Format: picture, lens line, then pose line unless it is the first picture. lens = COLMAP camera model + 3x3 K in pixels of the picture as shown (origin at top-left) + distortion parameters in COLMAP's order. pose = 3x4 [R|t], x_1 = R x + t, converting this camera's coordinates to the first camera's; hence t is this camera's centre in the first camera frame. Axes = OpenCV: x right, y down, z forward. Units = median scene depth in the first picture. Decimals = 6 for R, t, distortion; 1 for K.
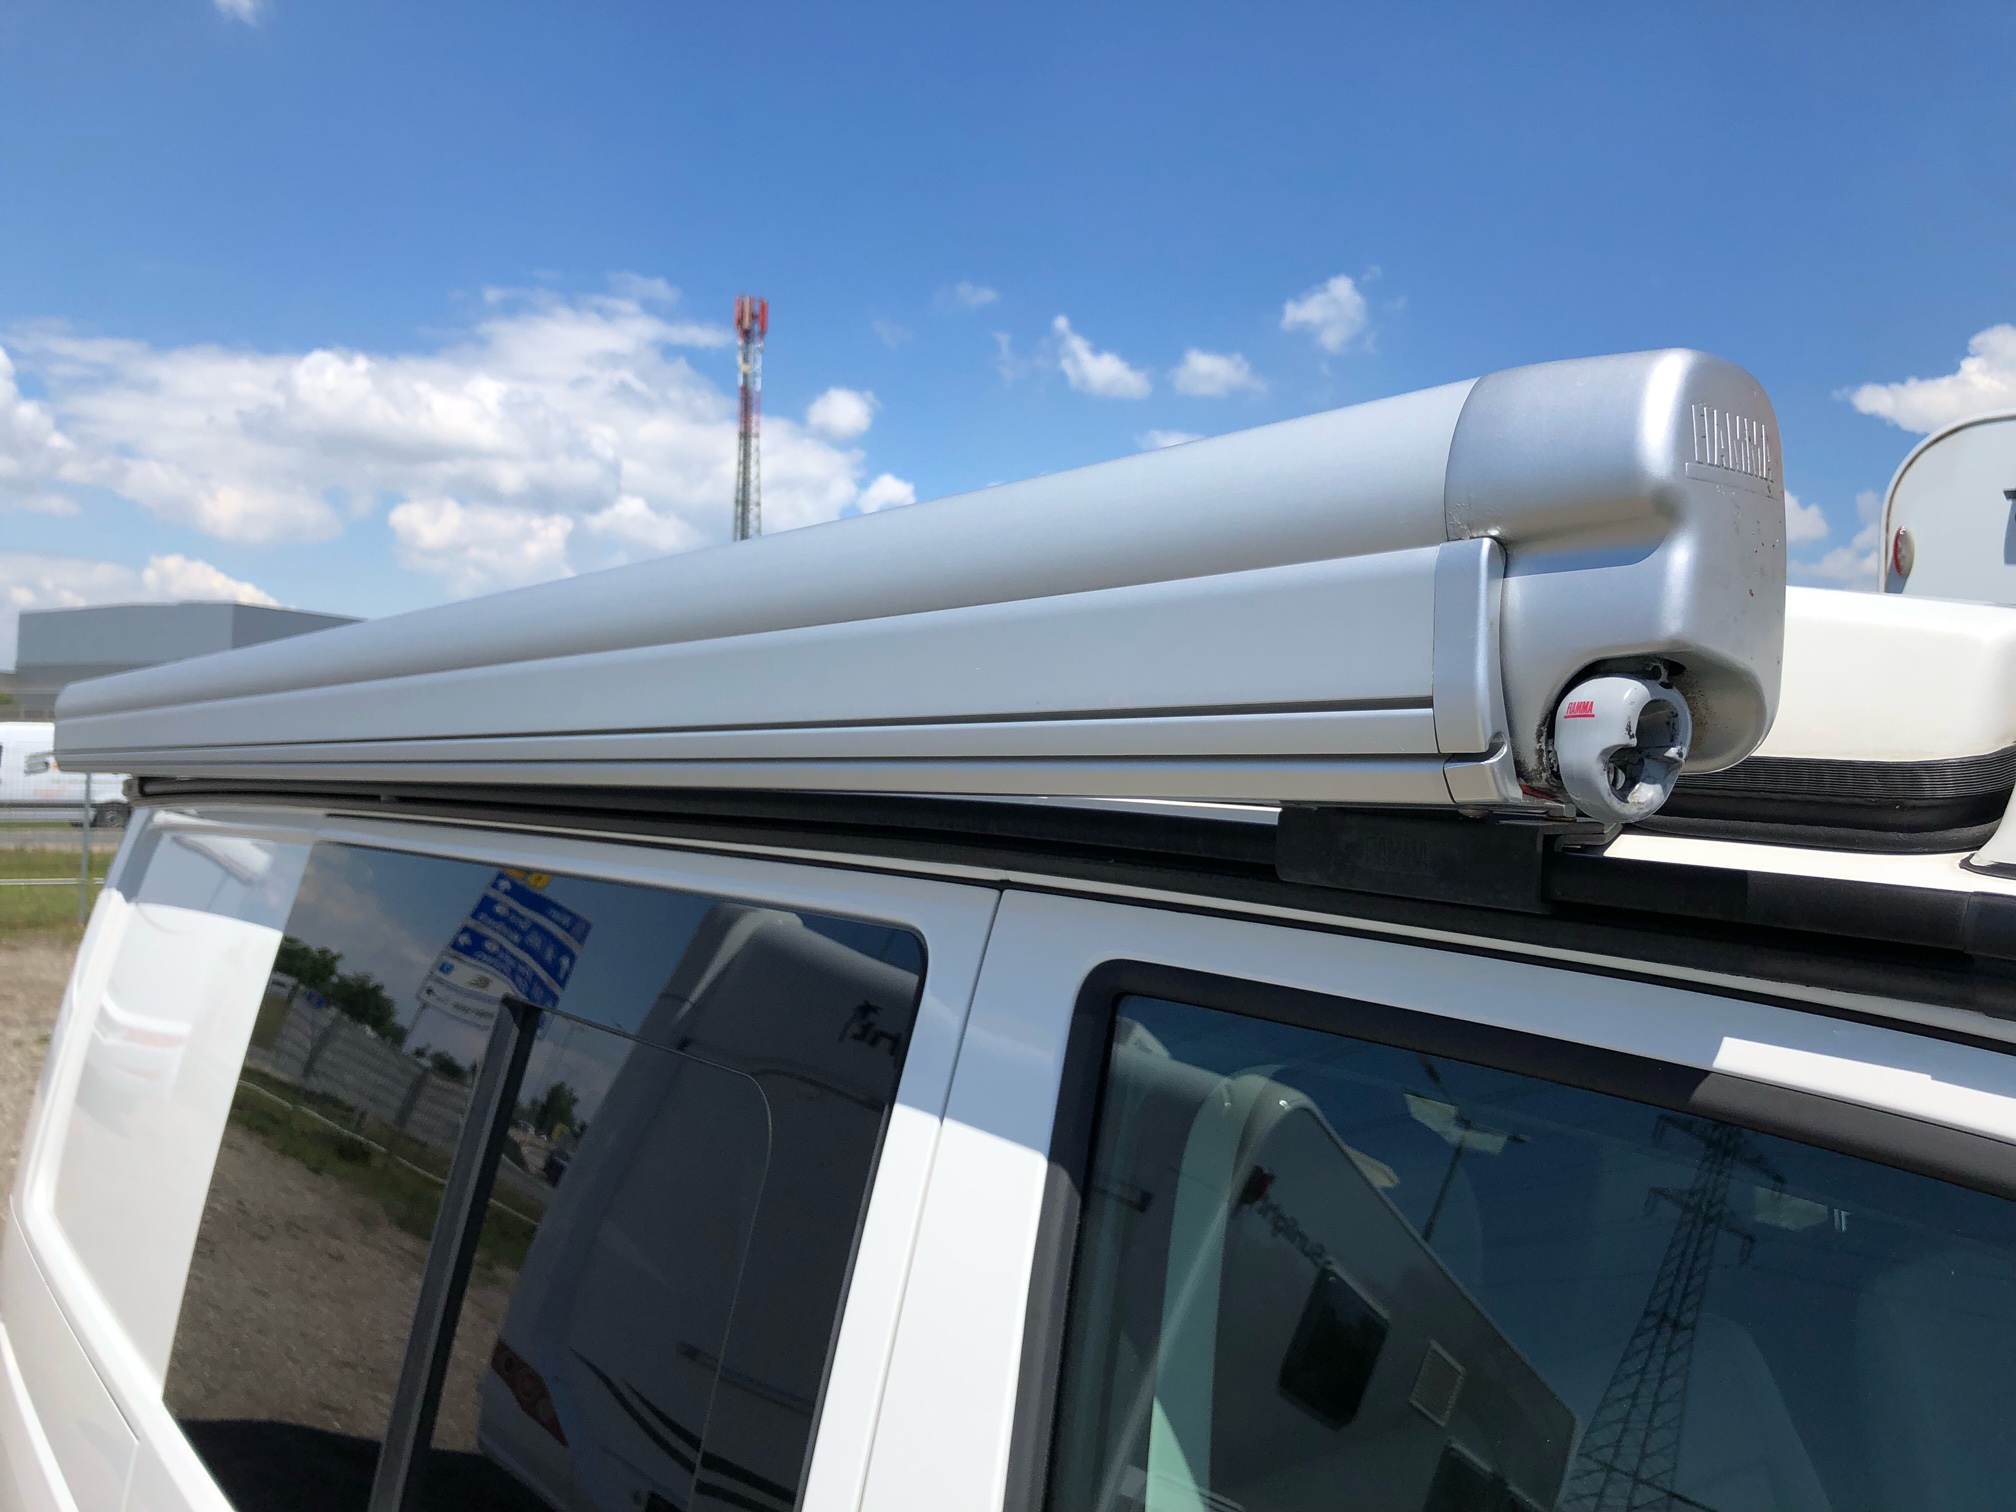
lens RADIAL K [[1660.4, 0, 1008.0], [0, 1660.4, 756.0], [0, 0, 1]] dist [0.005652, 0.006769]
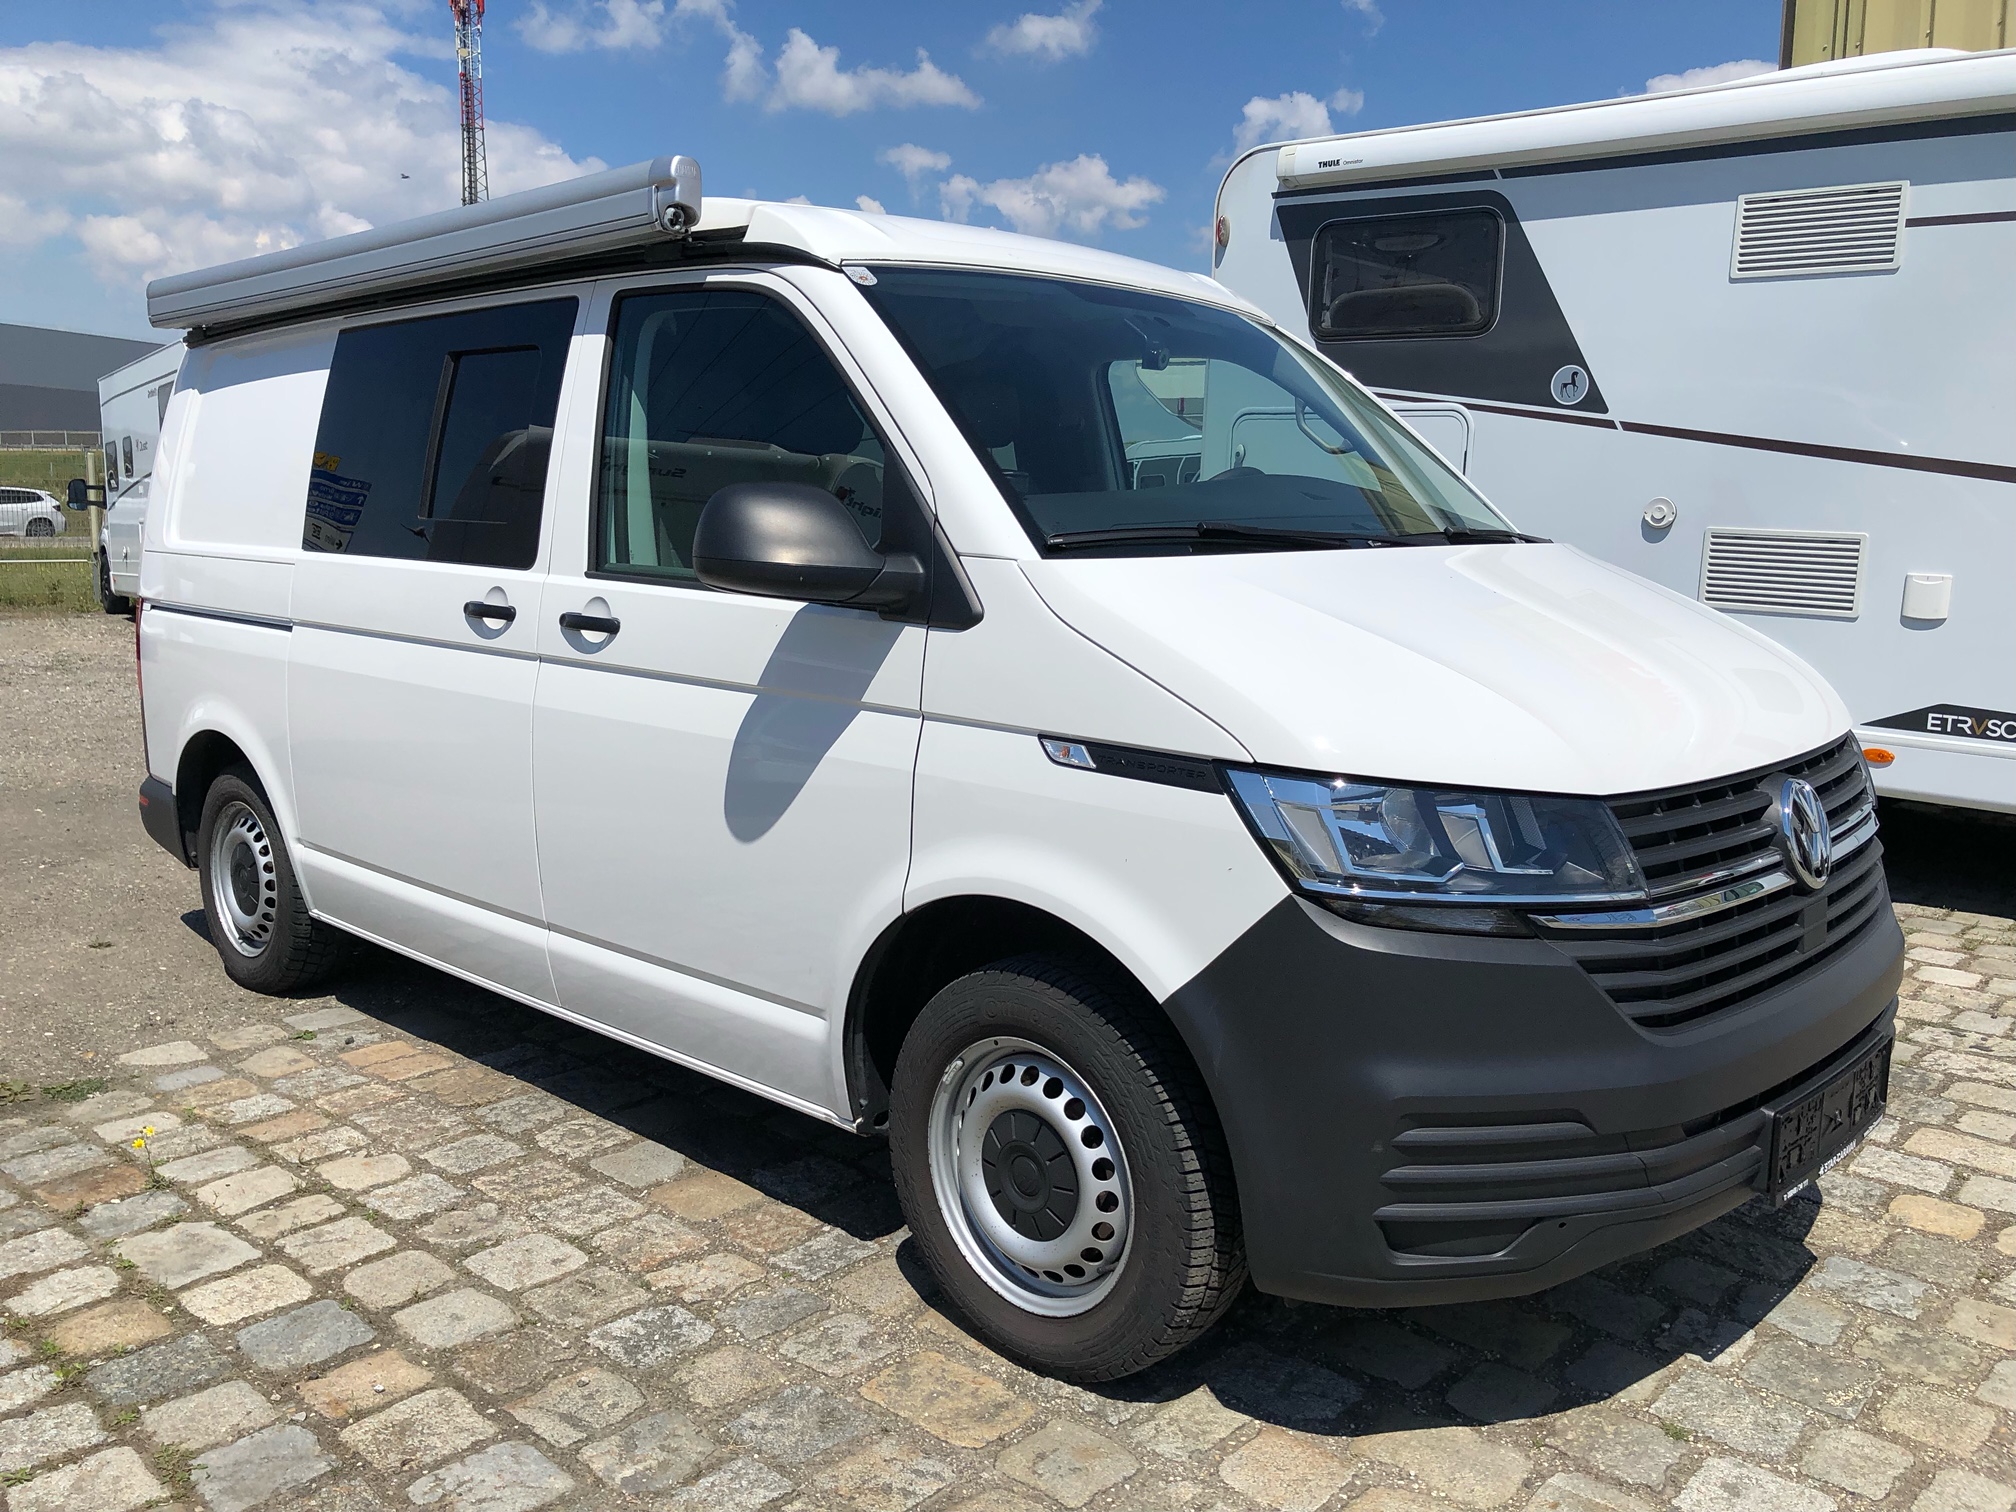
lens RADIAL K [[1660.4, 0, 1008.0], [0, 1660.4, 756.0], [0, 0, 1]] dist [0.005652, 0.006769]
pose [[0.989806, -0.015319, 0.141594, 0.436805], [-0.006734, 0.988053, 0.153969, 0.653591], [-0.142261, -0.153353, 0.977878, -3.627207]]
